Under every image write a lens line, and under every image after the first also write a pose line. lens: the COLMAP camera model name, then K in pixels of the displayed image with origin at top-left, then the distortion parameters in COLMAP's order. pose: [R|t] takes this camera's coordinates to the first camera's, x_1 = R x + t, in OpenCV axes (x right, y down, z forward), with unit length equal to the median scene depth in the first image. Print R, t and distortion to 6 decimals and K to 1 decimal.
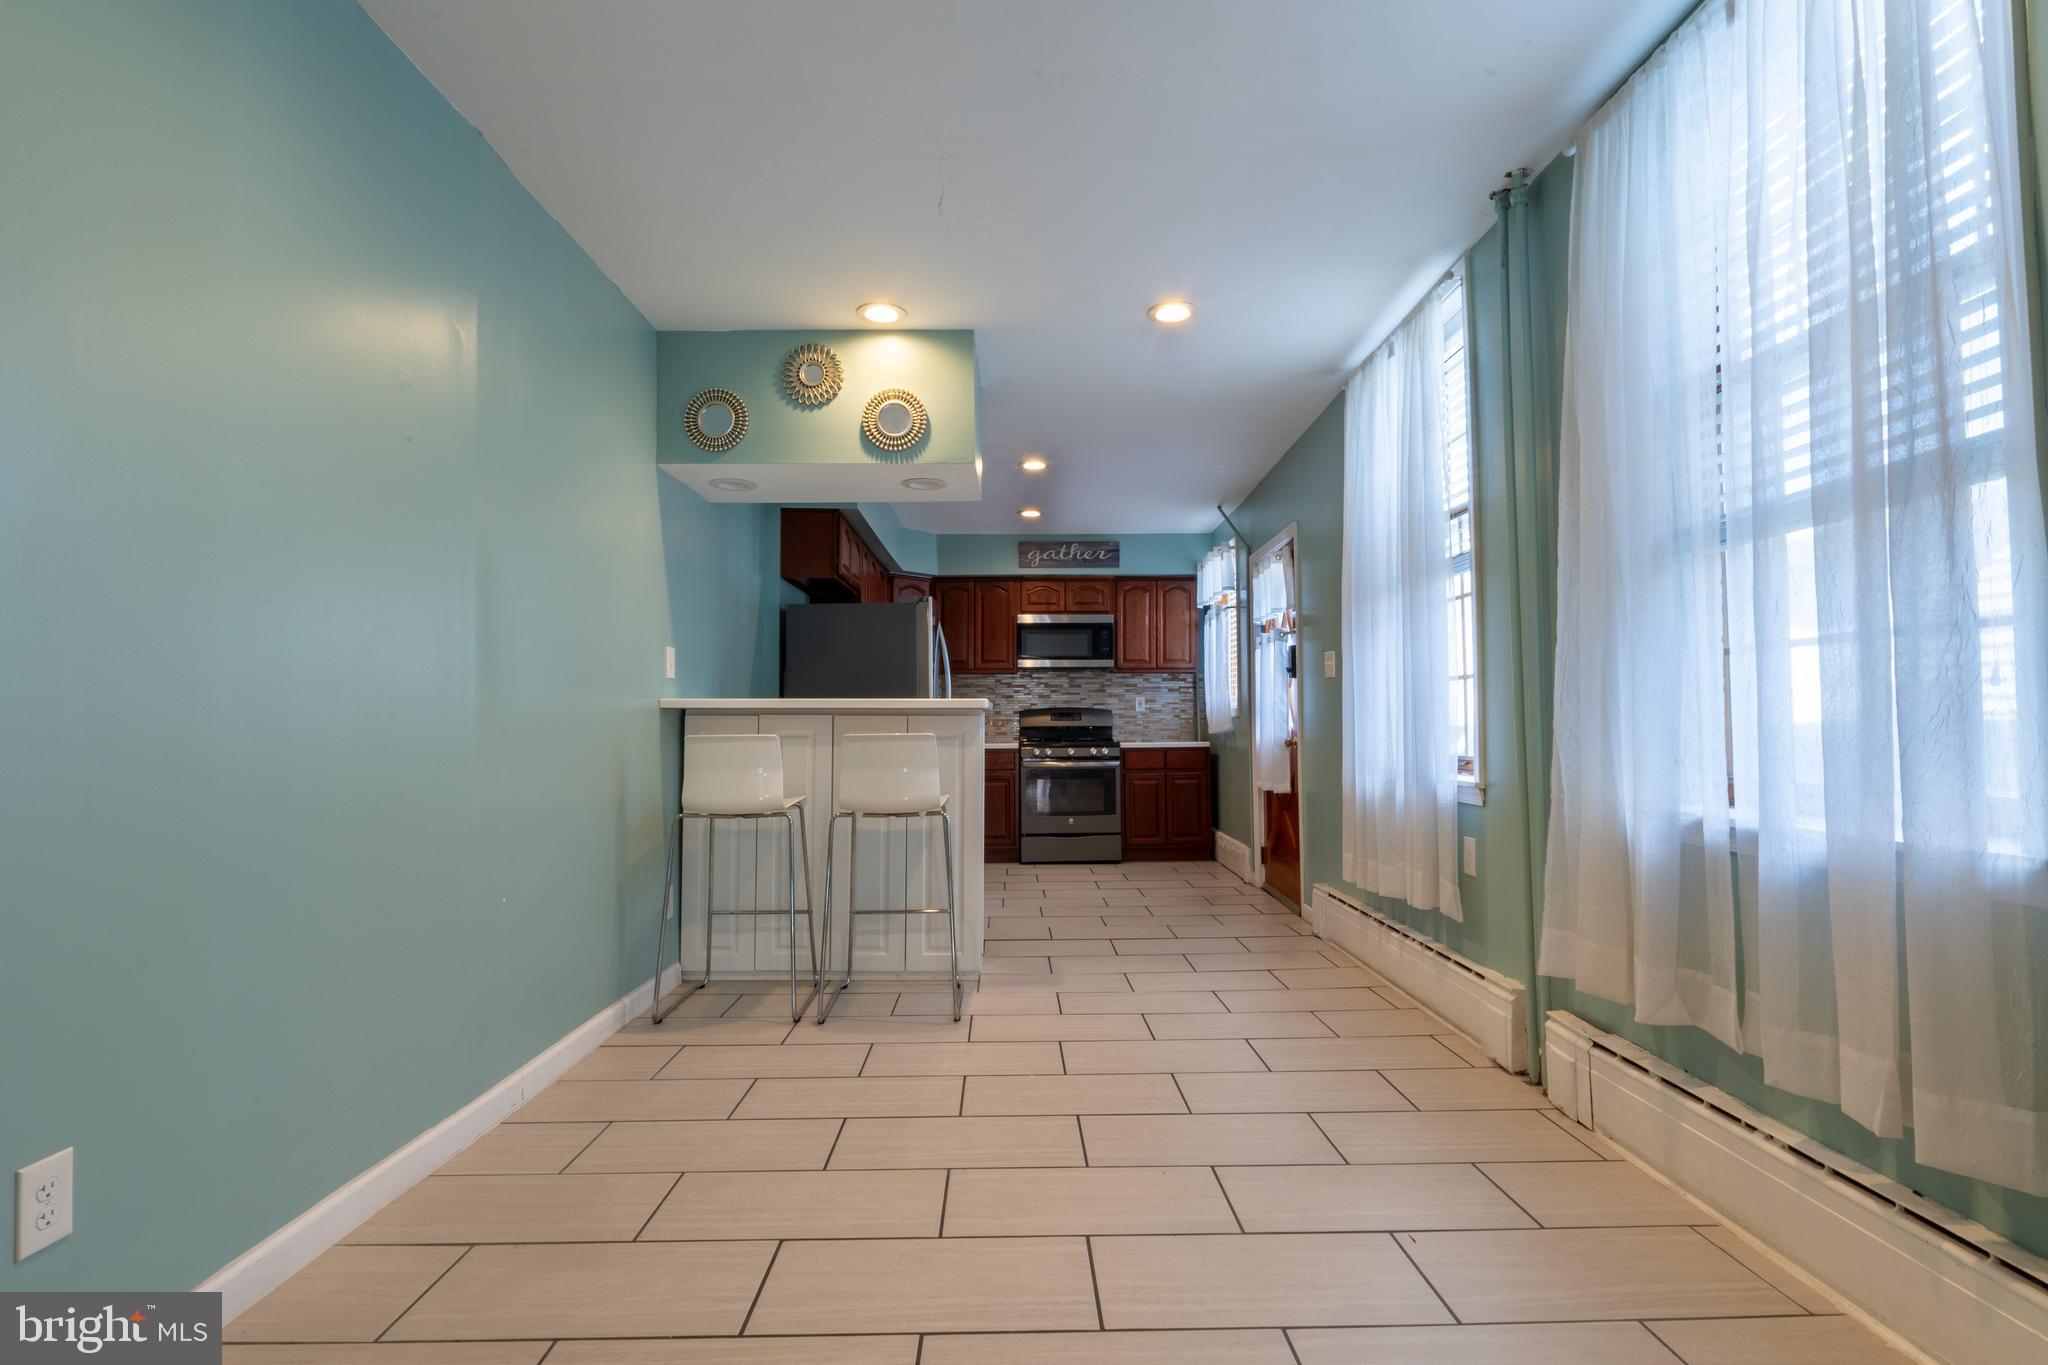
lens RADIAL K [[987.0, 0, 1021.5], [0, 987.0, 693.6], [0, 0, 1]] dist [0.022494, 0.000167]
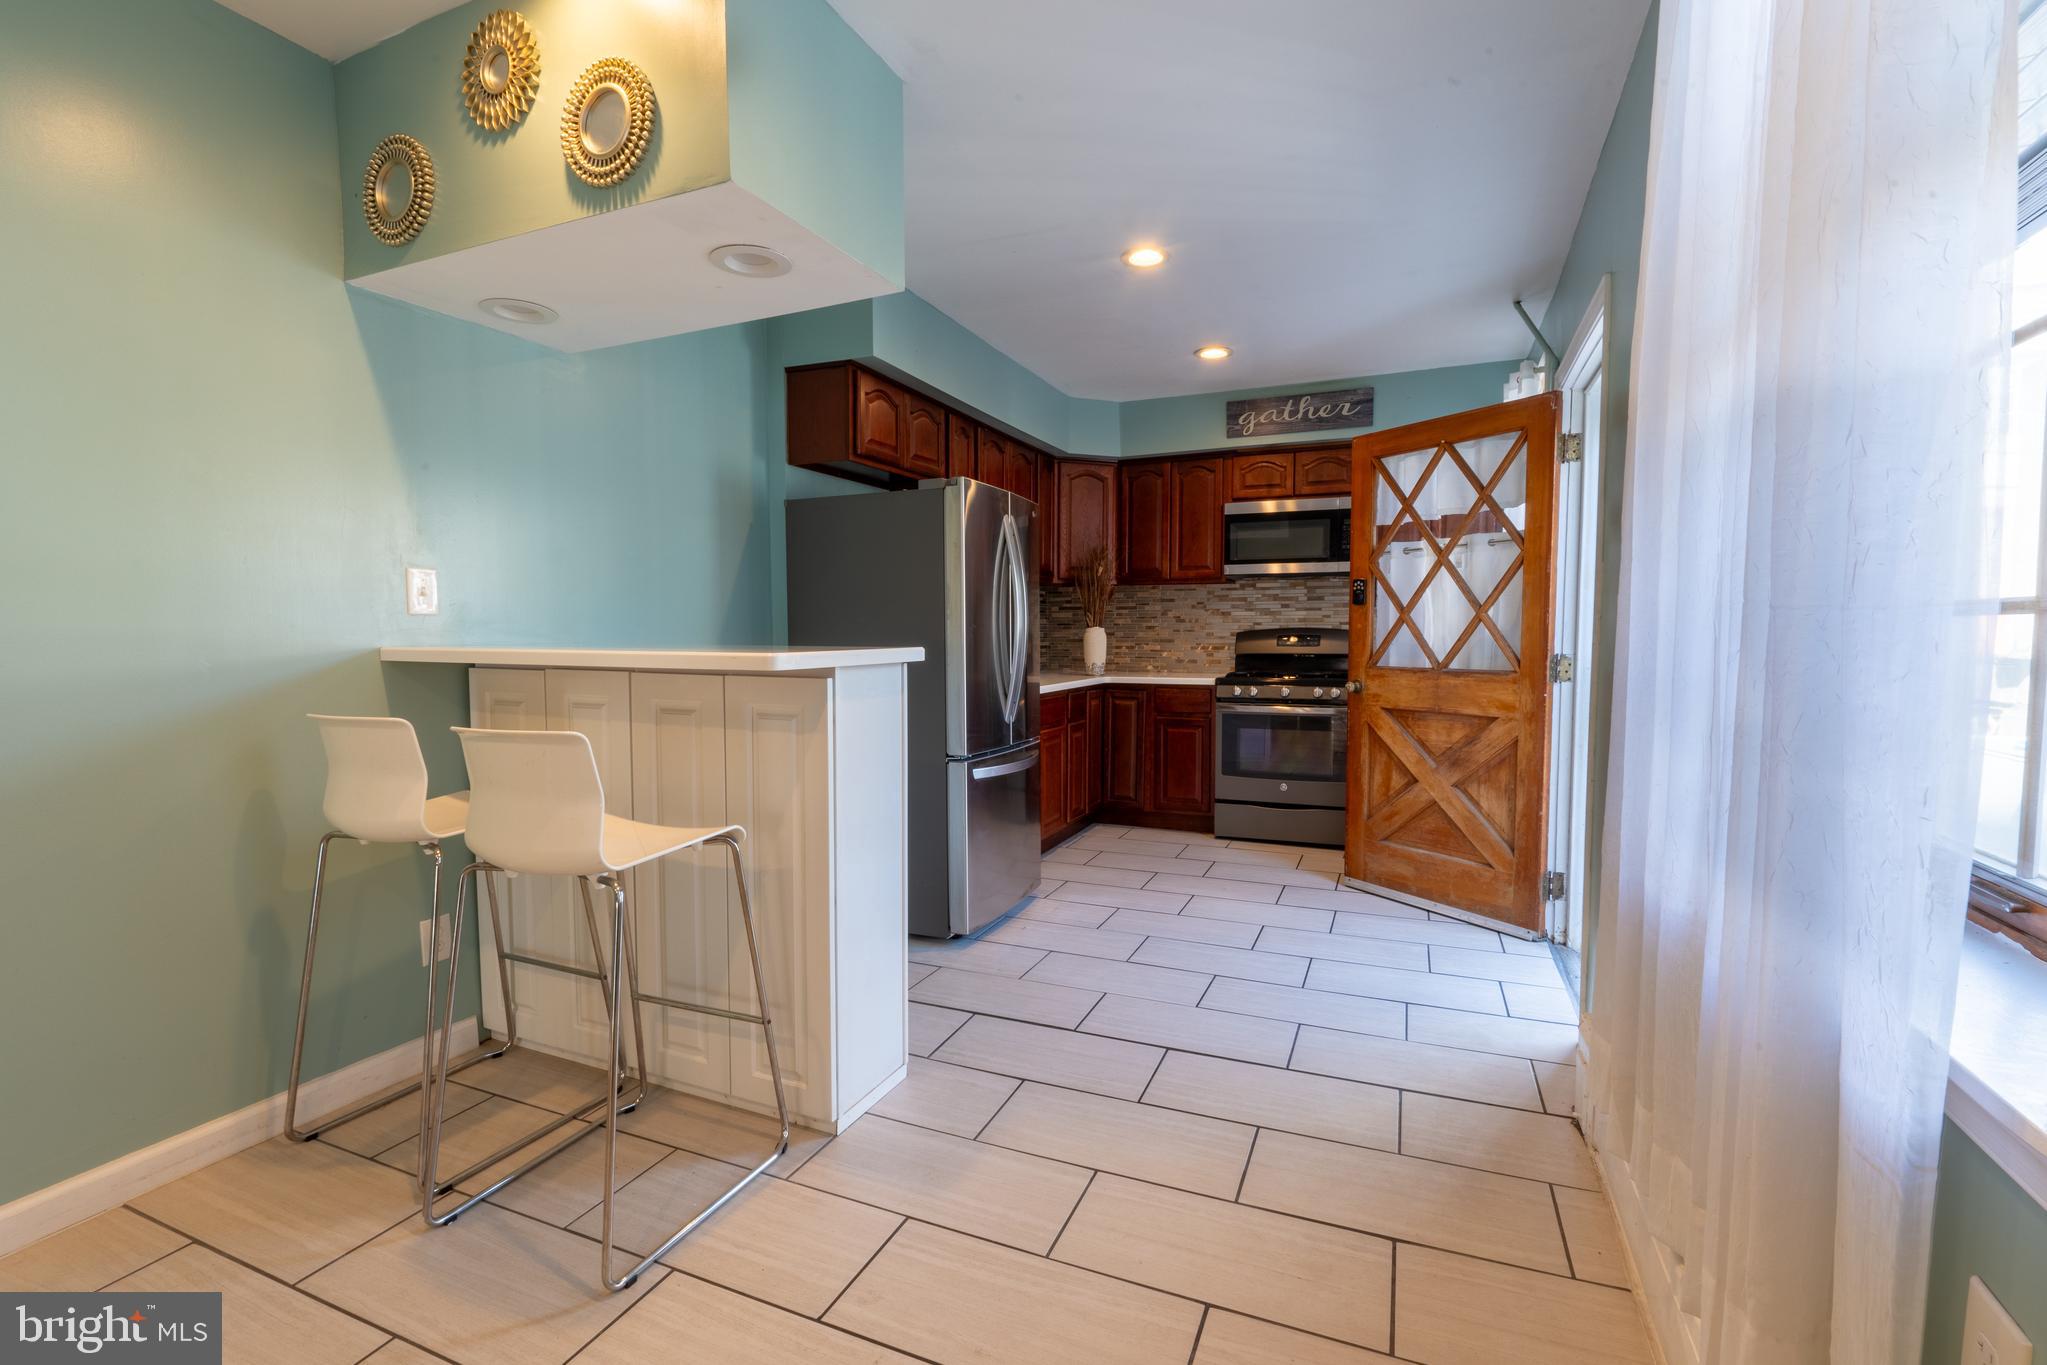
lens RADIAL K [[903.8, 0, 1028.4], [0, 903.8, 682.8], [0, 0, 1]] dist [-0.000409, -0.000216]
pose [[0.912684, 0.027470, -0.407742, 0.141449], [0.011620, 0.995591, 0.093083, -0.010745], [0.408501, -0.089693, 0.908340, 0.313232]]
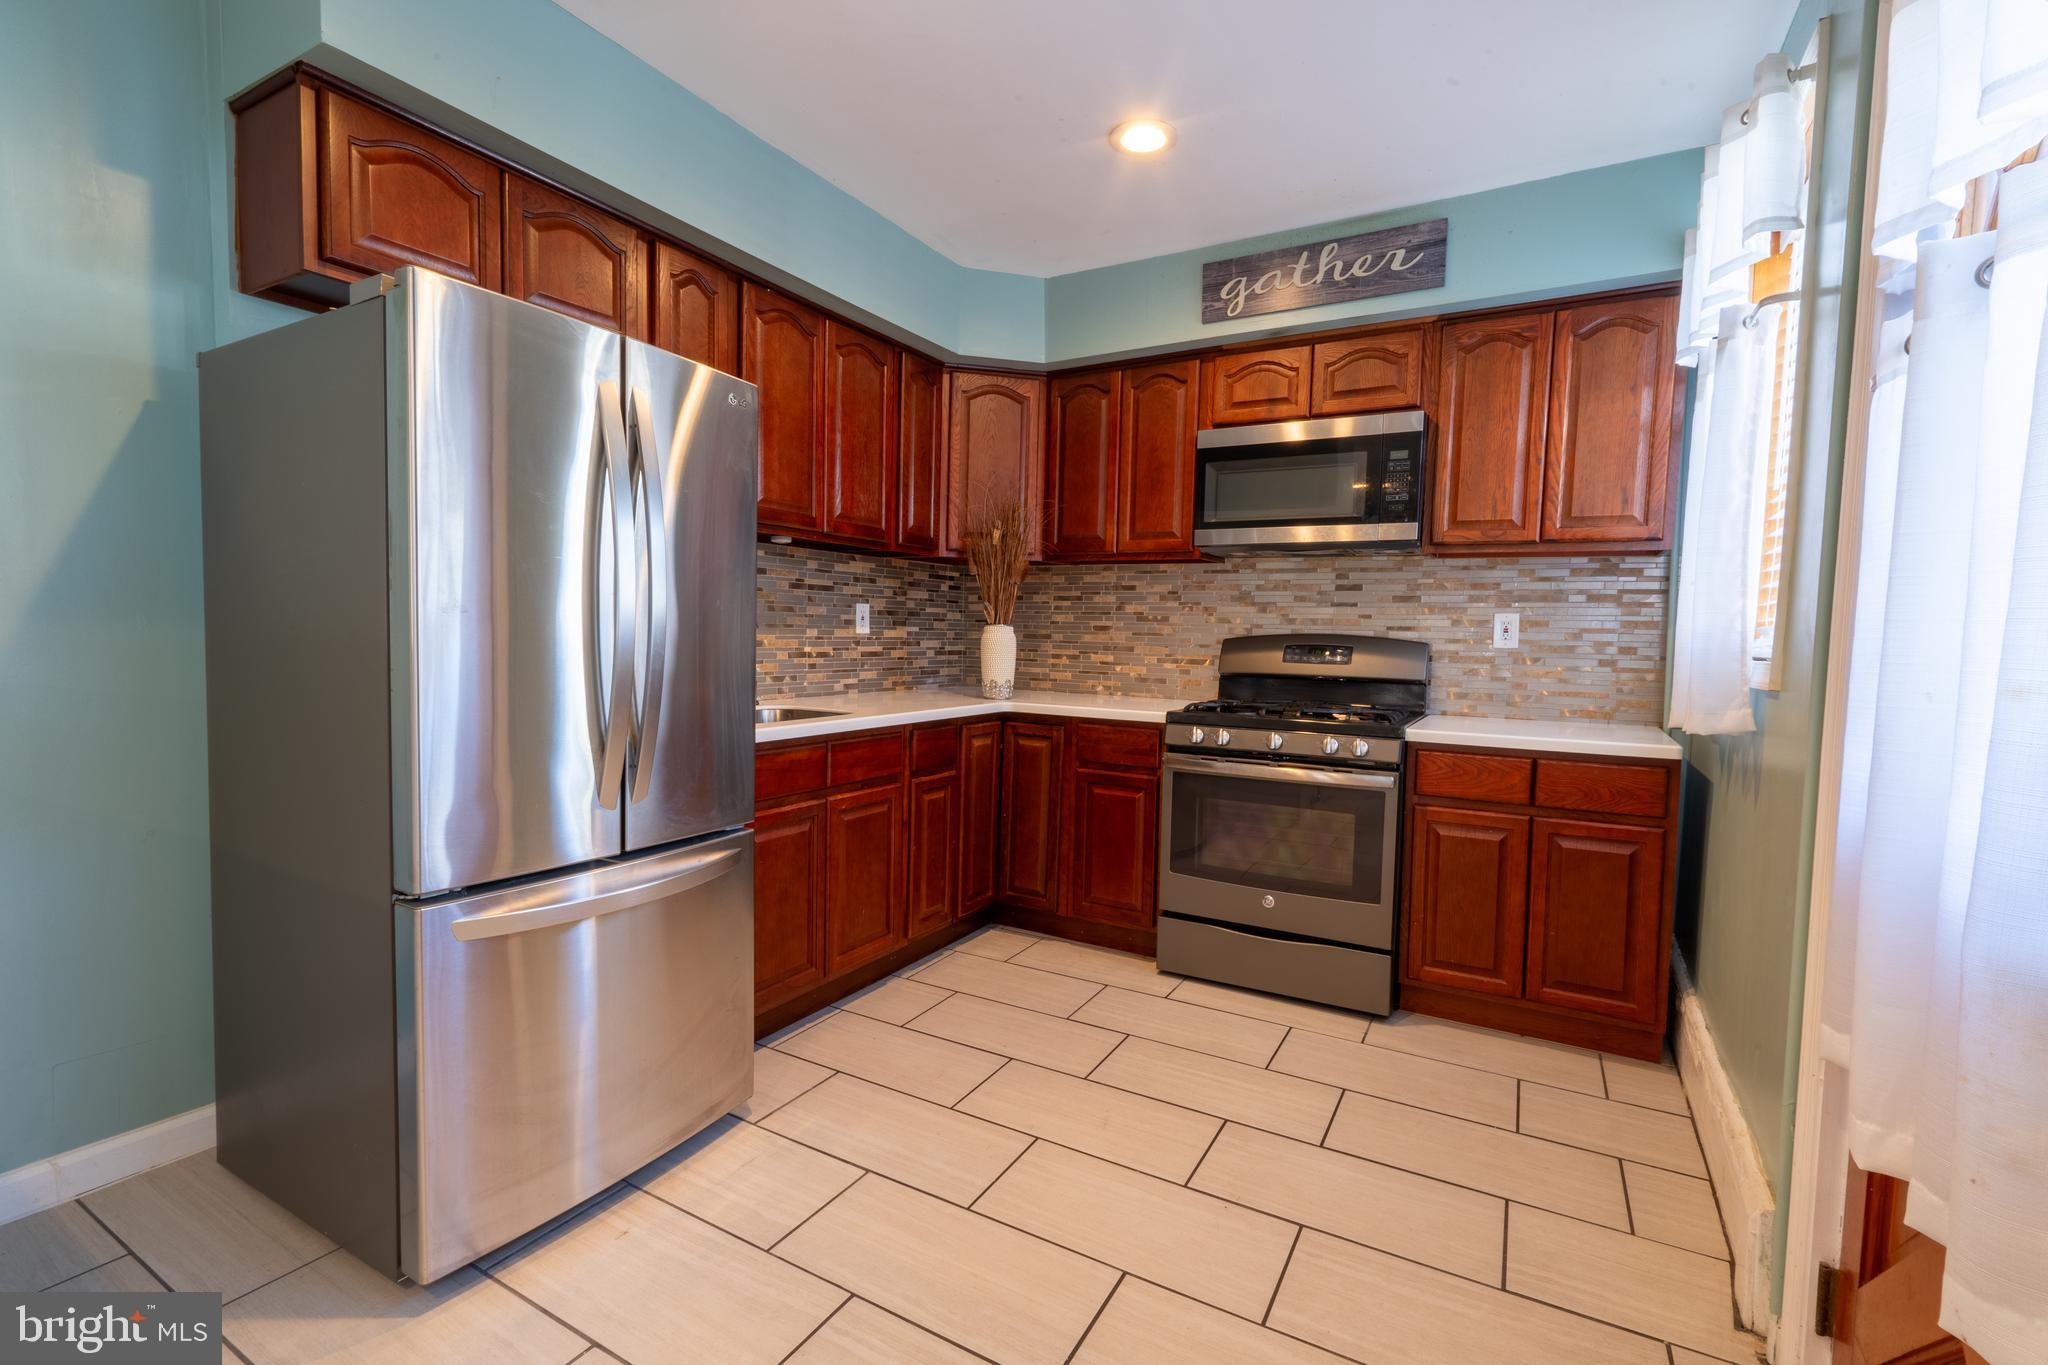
lens RADIAL K [[904.3, 0, 1028.9], [0, 904.3, 682.8], [0, 0, 1]] dist [-0.000409, -0.000216]
pose [[0.862993, 0.055014, -0.502211, 0.145955], [-0.010503, 0.995792, 0.091033, -0.000309], [0.505106, -0.073286, 0.859940, 0.590184]]
